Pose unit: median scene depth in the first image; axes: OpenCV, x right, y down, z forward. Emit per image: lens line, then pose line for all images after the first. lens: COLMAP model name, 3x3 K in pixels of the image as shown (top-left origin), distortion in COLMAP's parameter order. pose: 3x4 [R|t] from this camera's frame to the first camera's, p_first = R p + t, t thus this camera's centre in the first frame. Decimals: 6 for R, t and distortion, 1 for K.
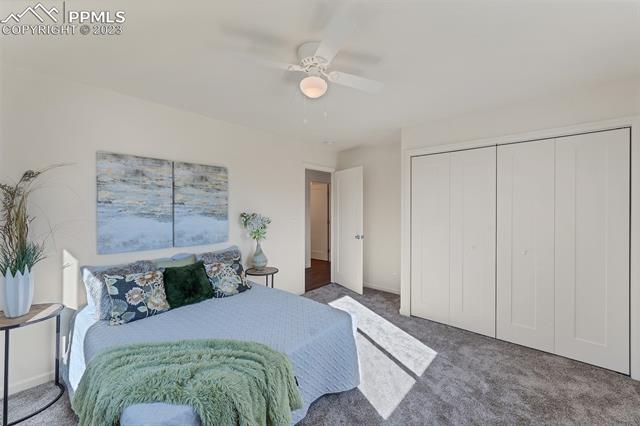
lens RADIAL K [[264.6, 0, 323.3], [0, 264.6, 206.7], [0, 0, 1]] dist [-0.000447, 0.000249]
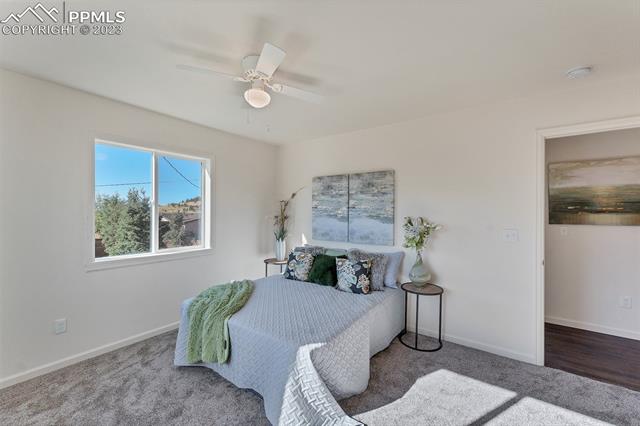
lens RADIAL K [[264.6, 0, 323.3], [0, 264.6, 206.7], [0, 0, 1]] dist [-0.000447, 0.000249]
pose [[0.075314, -0.020752, -0.996944, 0.690242], [0.000476, 0.999784, -0.020776, 0.009695], [0.997160, 0.001090, 0.075308, 0.781784]]
